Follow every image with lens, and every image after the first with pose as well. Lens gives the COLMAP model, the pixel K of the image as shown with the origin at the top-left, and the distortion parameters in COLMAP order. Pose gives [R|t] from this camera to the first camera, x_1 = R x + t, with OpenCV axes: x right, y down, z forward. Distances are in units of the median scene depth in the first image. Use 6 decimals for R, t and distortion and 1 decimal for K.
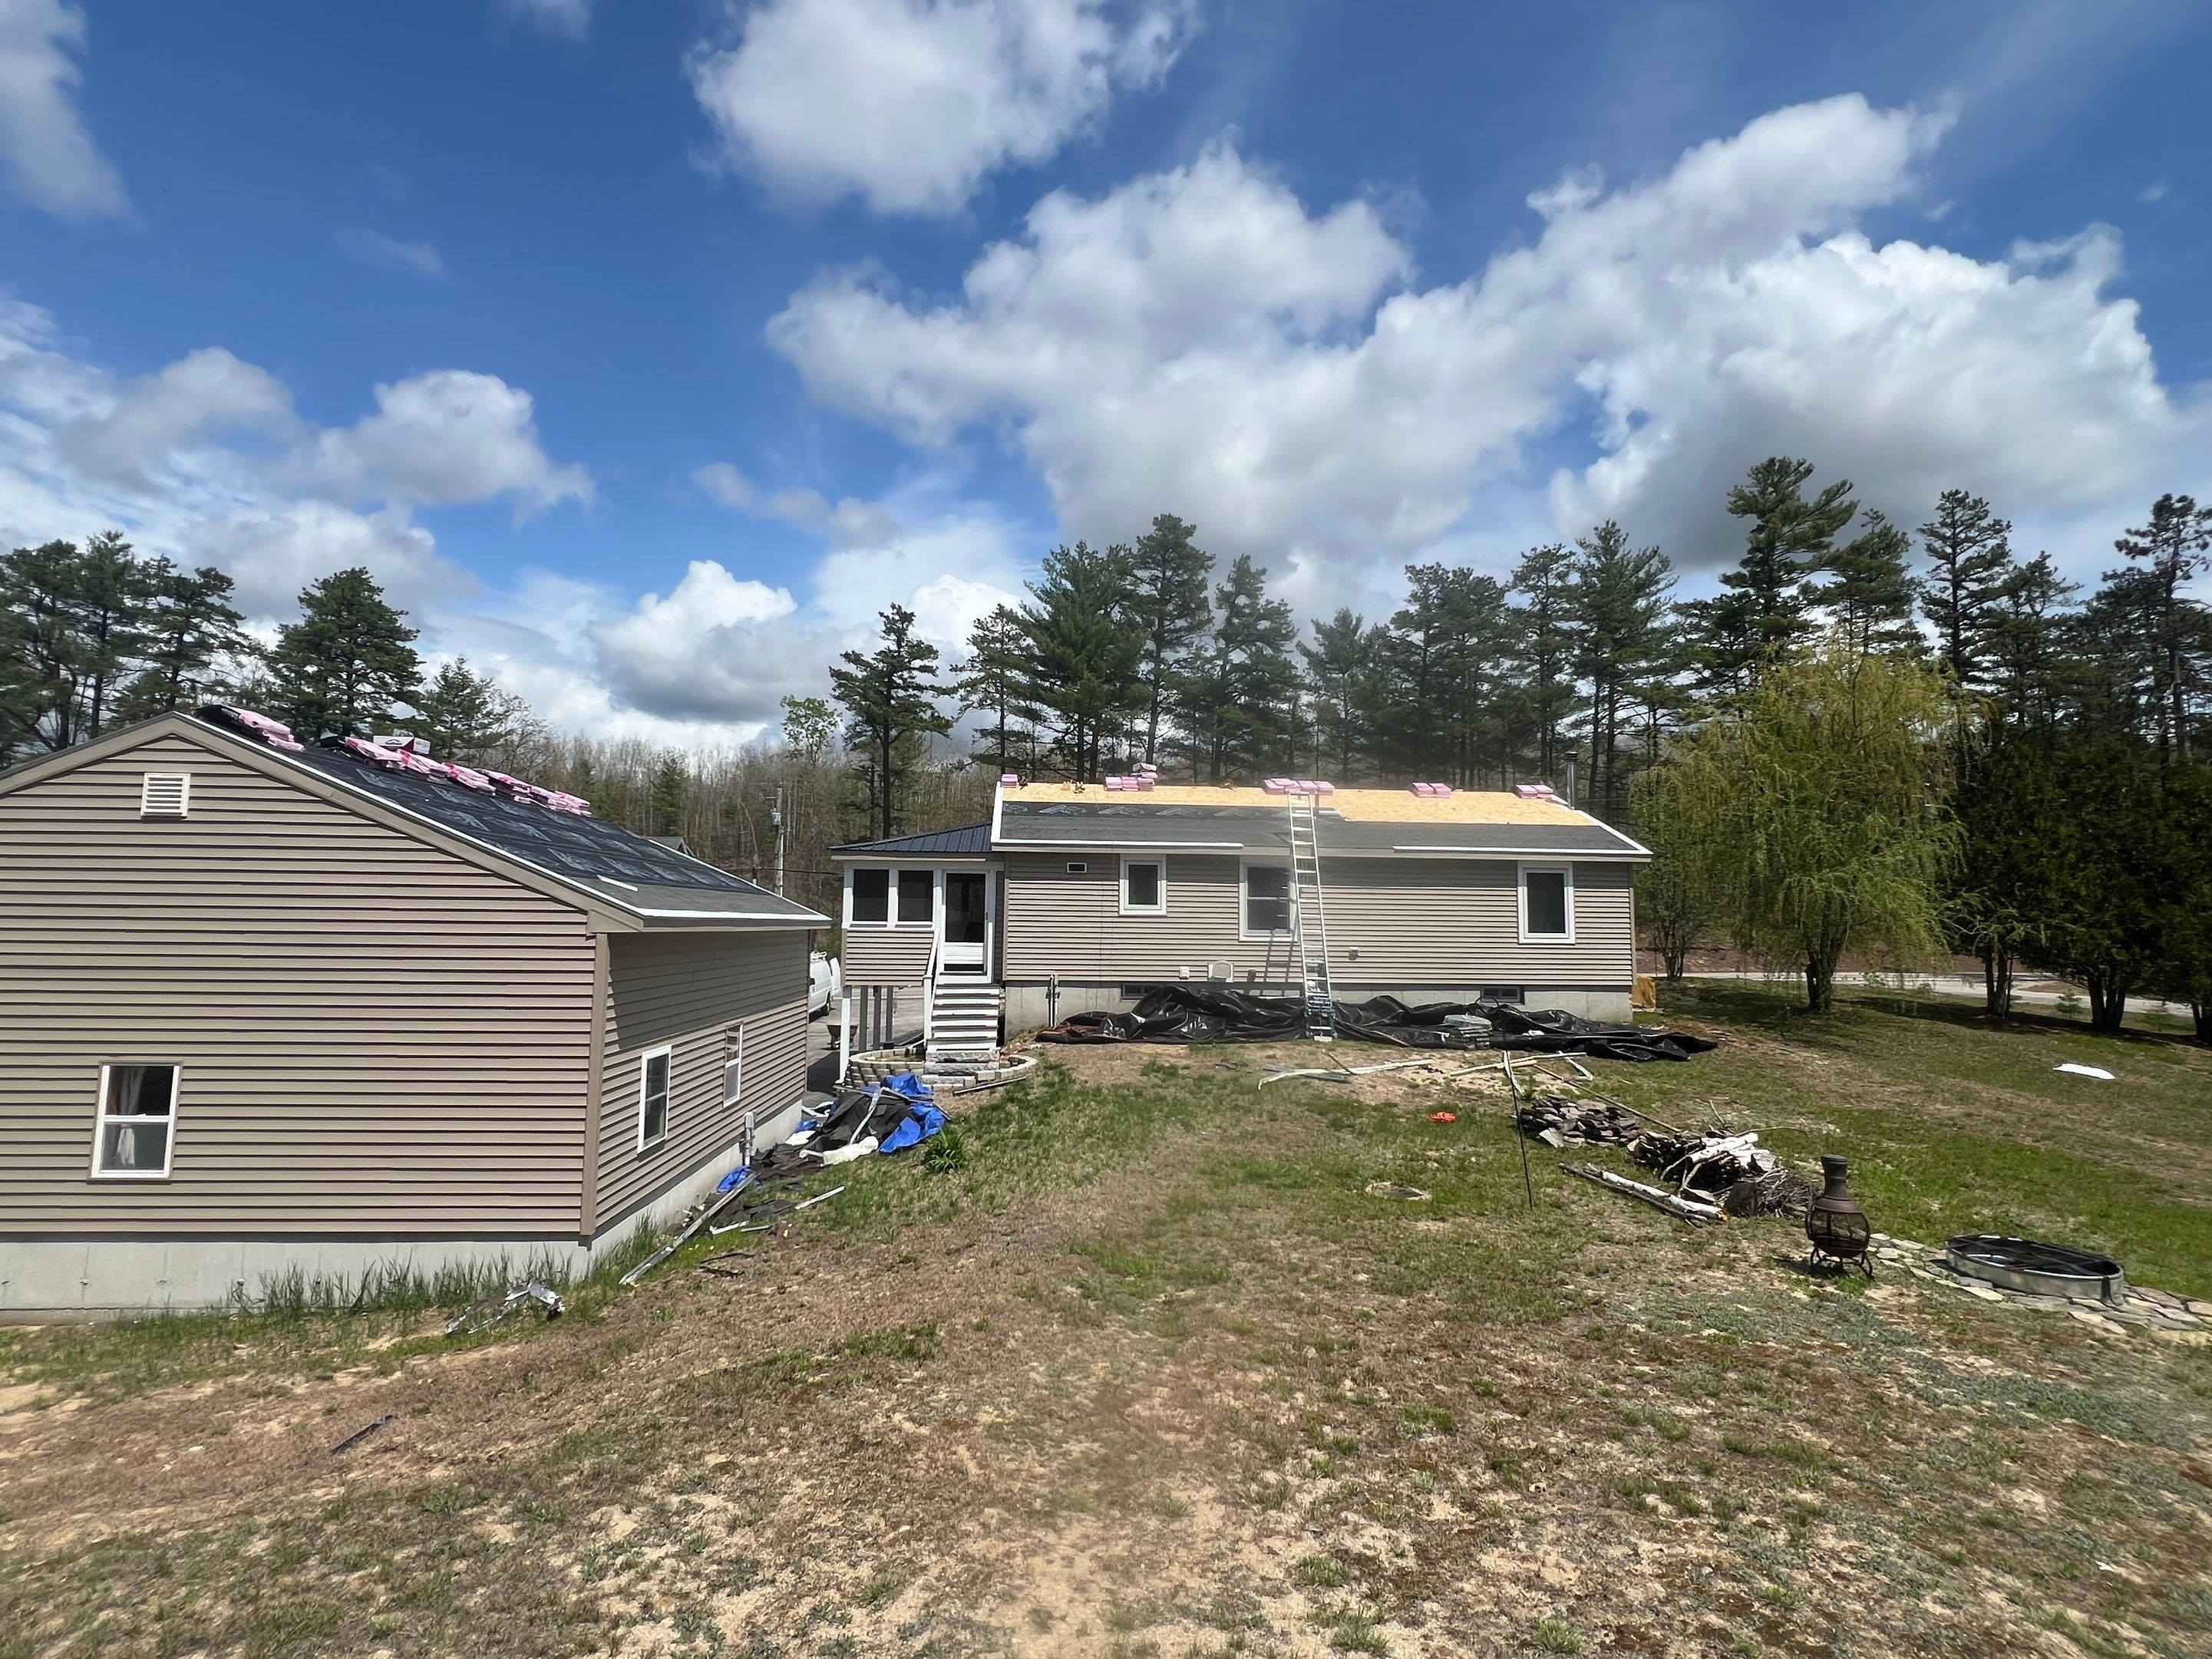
lens RADIAL K [[1027.7, 0, 1095.5], [0, 1027.7, 820.4], [0, 0, 1]] dist [-0.004738, 0.000270]
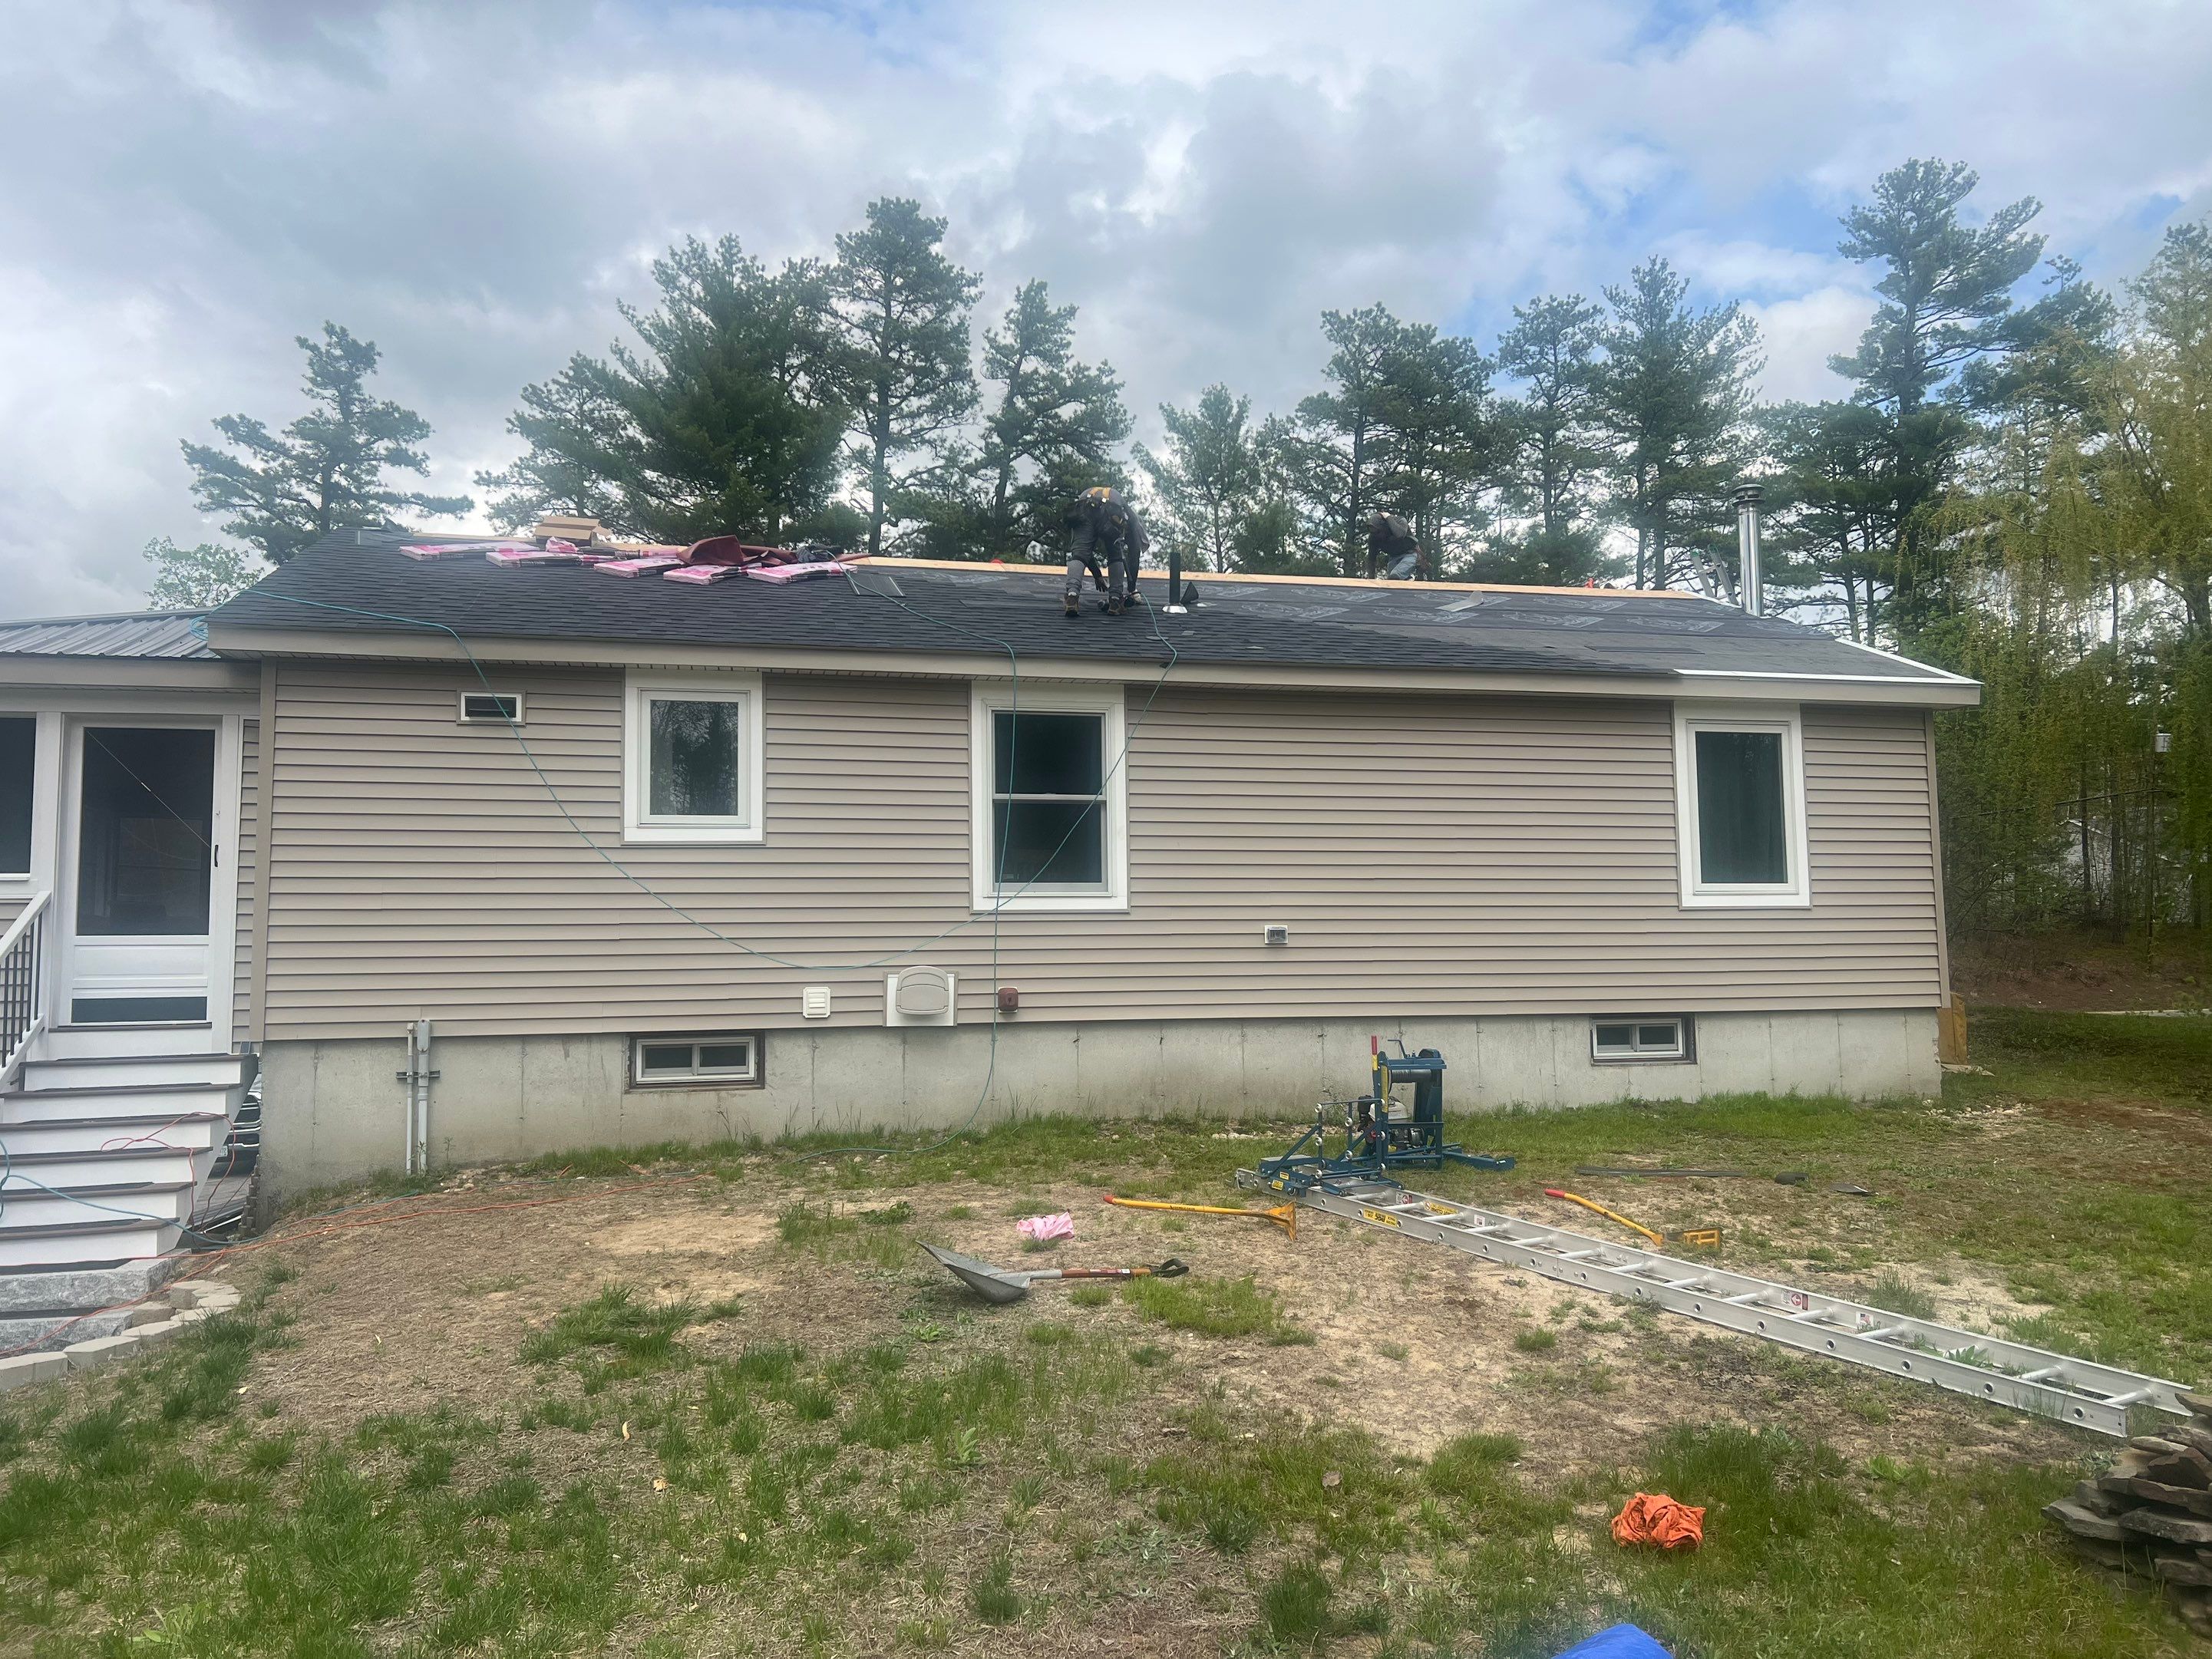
lens RADIAL K [[1627.2, 0, 1106.0], [0, 1627.2, 829.5], [0, 0, 1]] dist [0.055935, -0.064193]
pose [[0.984912, -0.008865, 0.172827, 0.028990], [0.008086, 0.999954, 0.005208, 0.028530], [-0.172865, -0.003732, 0.984938, 0.140195]]
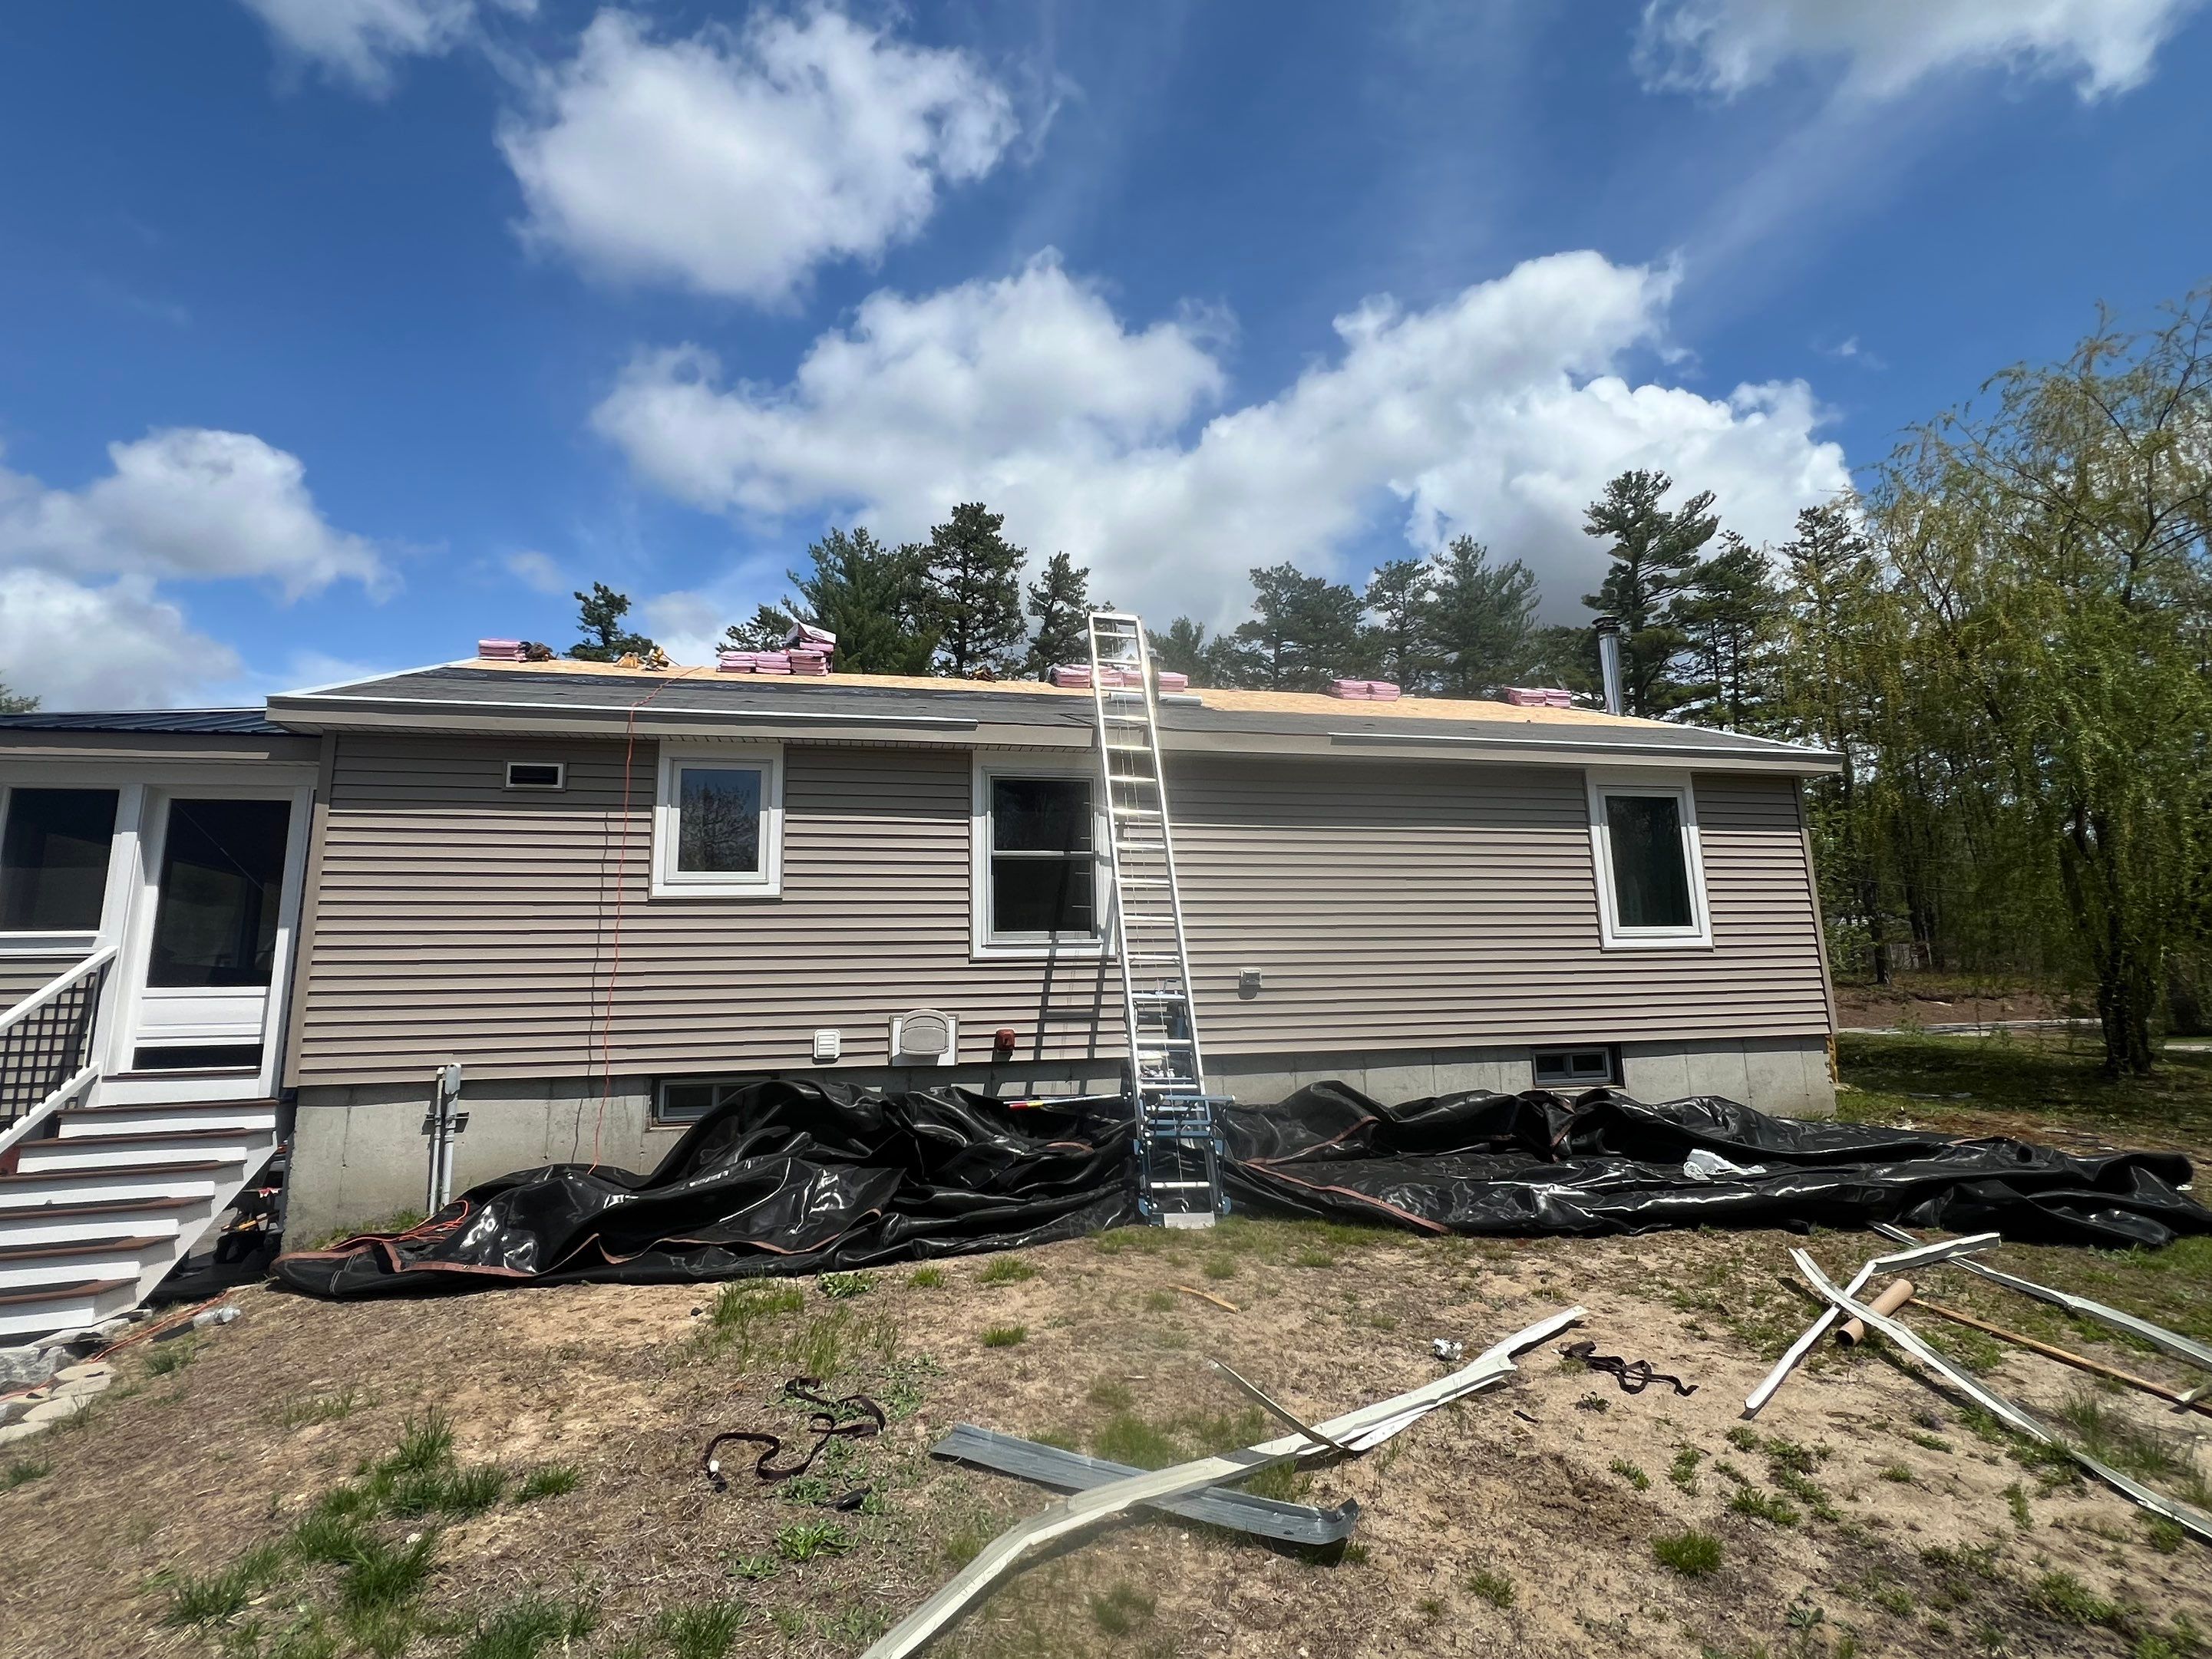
lens RADIAL K [[1027.7, 0, 1095.5], [0, 1027.7, 820.4], [0, 0, 1]] dist [-0.004738, 0.000270]
pose [[0.988083, -0.007591, 0.153733, 0.042533], [0.021739, 0.995654, -0.090558, 0.033919], [-0.152377, 0.092821, 0.983954, 0.200348]]
